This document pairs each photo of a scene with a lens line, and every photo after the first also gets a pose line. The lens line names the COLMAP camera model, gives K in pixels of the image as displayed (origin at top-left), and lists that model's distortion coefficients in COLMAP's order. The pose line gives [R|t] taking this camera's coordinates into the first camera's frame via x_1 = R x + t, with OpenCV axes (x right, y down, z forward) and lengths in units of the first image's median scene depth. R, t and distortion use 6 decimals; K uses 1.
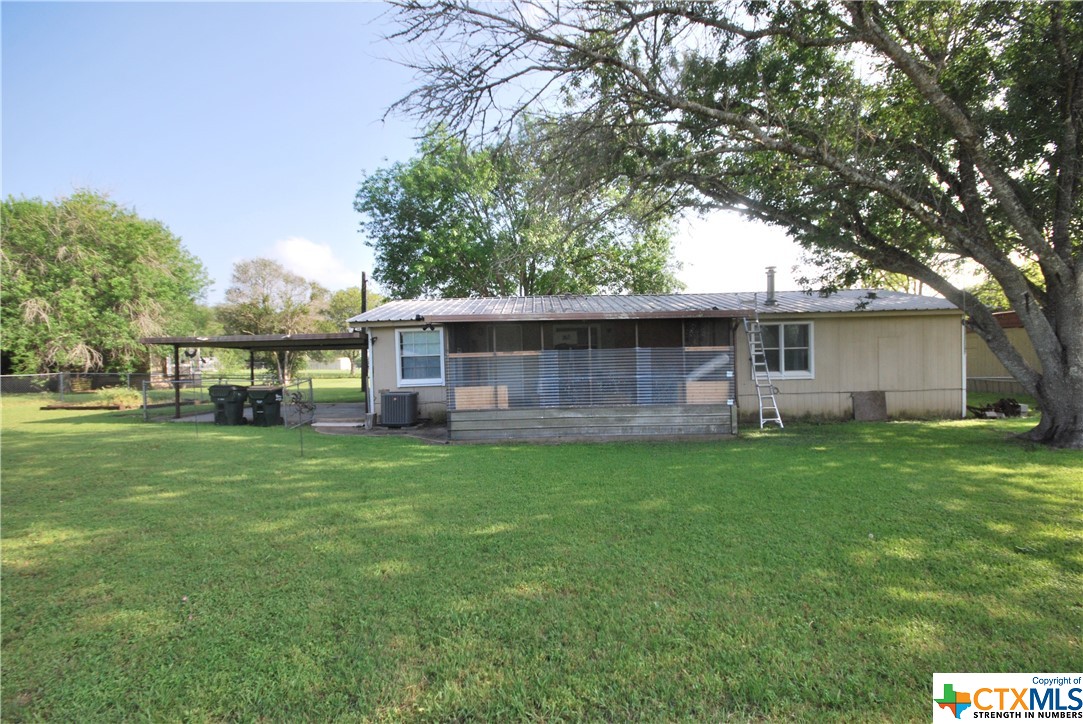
lens RADIAL K [[480.0, 0, 543.9], [0, 480.0, 377.4], [0, 0, 1]] dist [0.002686, -0.012209]
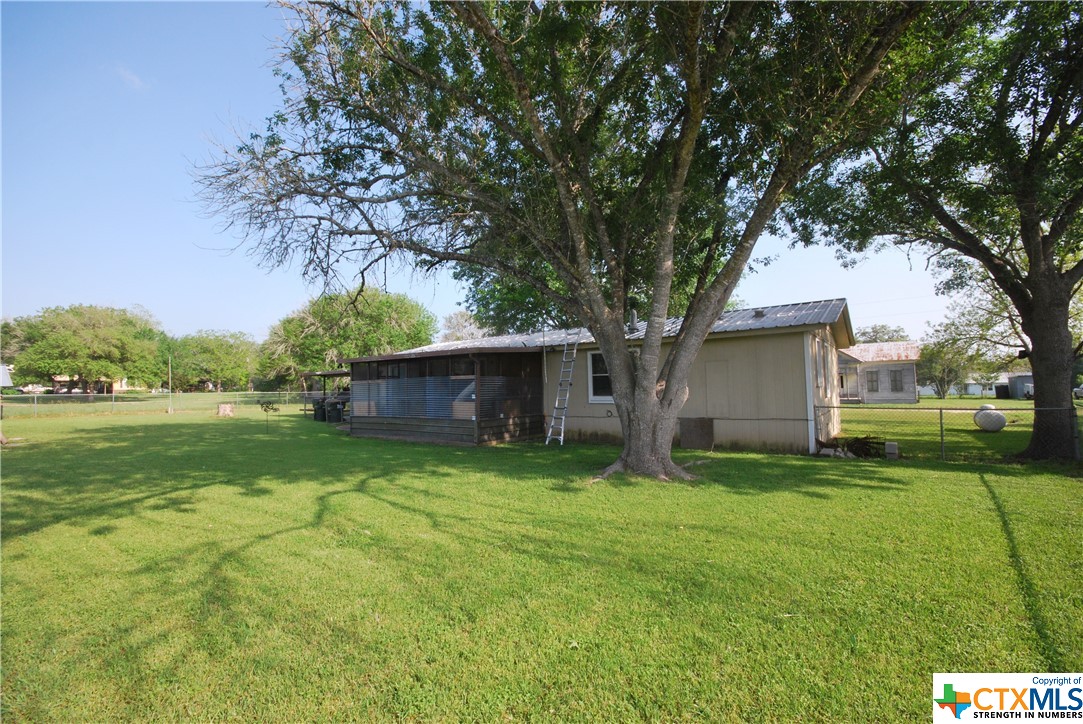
lens RADIAL K [[480.0, 0, 543.9], [0, 480.0, 377.4], [0, 0, 1]] dist [0.002686, -0.012209]
pose [[0.800068, -0.008388, -0.599850, 1.100562], [-0.017730, 0.999135, -0.037619, -0.011002], [0.599647, 0.040734, 0.799227, 0.056100]]
